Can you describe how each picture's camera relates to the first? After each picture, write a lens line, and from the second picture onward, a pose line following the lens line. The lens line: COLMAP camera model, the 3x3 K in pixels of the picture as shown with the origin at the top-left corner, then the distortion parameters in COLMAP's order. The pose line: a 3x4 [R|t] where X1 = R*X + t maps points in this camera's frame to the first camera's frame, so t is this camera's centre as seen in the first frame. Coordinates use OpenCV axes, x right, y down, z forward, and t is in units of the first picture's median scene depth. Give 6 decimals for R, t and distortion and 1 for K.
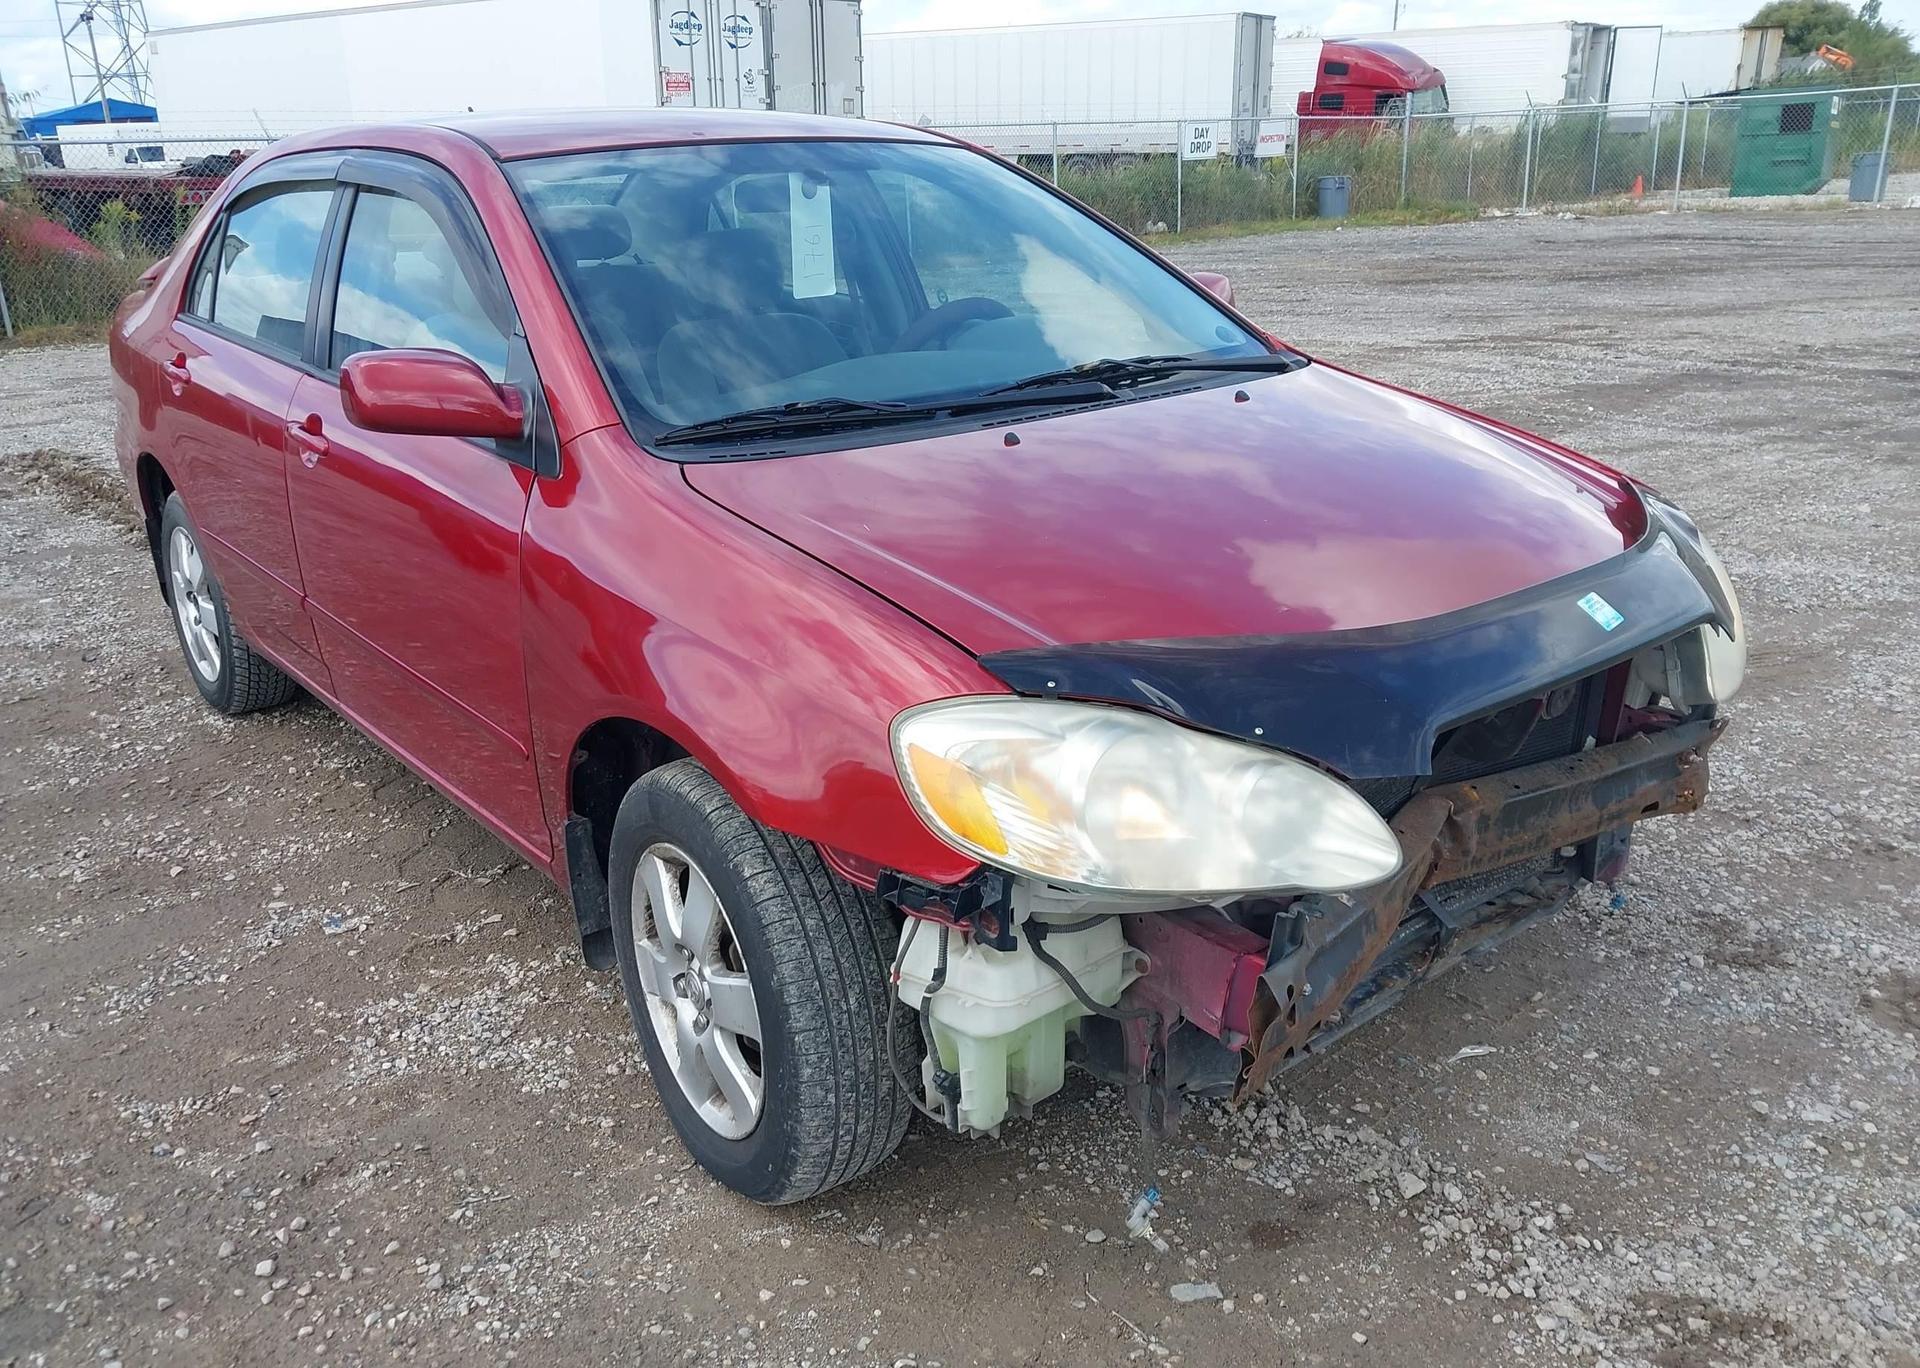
lens RADIAL K [[1548.8, 0, 871.4], [0, 1548.8, 681.6], [0, 0, 1]] dist [0.010231, -0.004270]
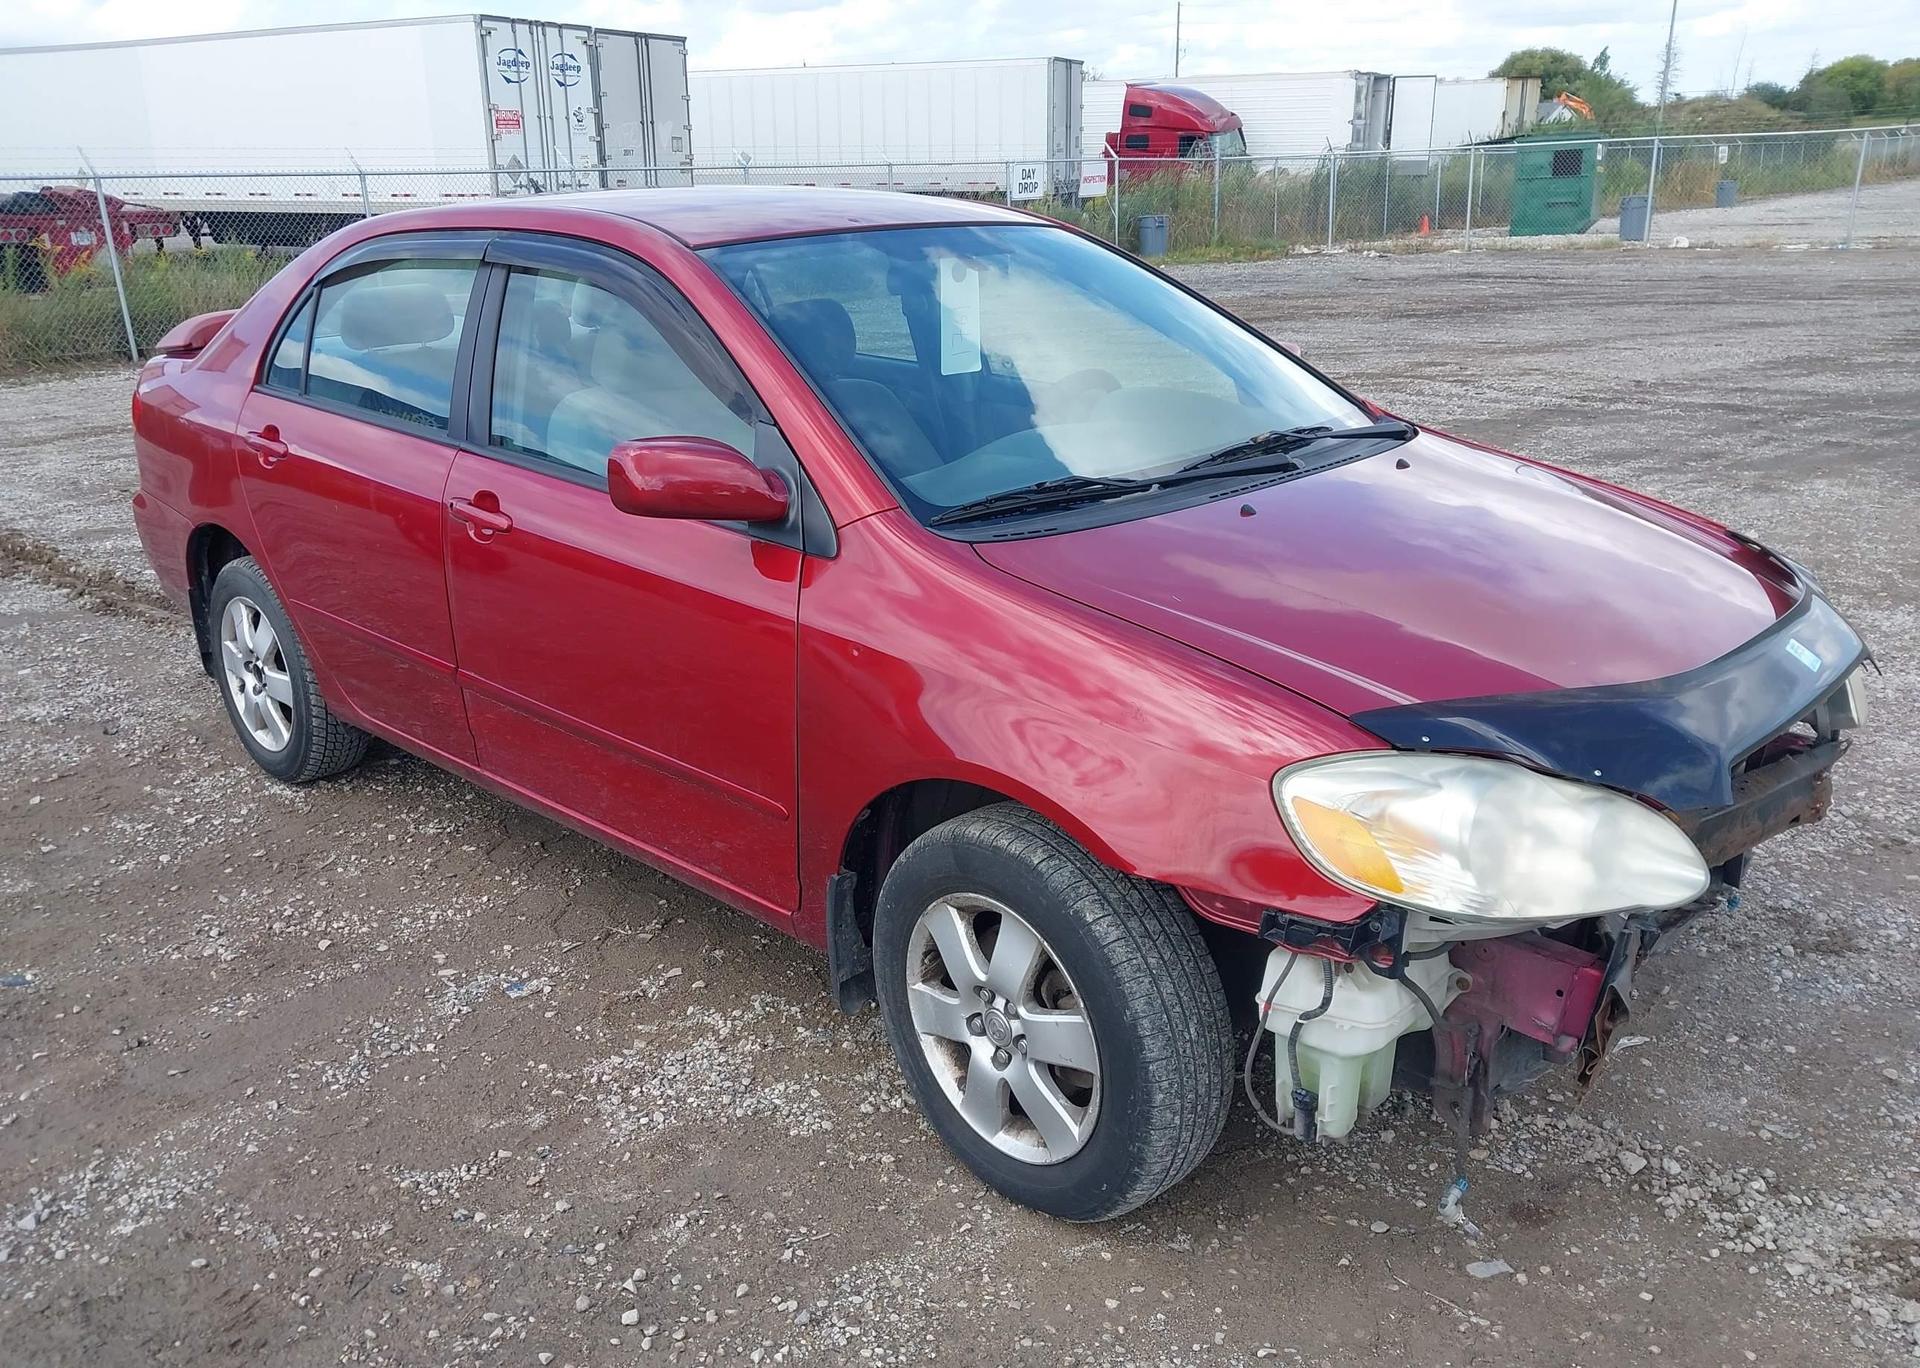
lens RADIAL K [[1548.8, 0, 871.4], [0, 1548.8, 681.6], [0, 0, 1]] dist [0.010231, -0.004270]
pose [[0.992208, -0.034190, 0.119809, -0.279762], [0.036449, 0.999196, -0.016718, -0.024218], [-0.119141, 0.020955, 0.992656, -0.059634]]
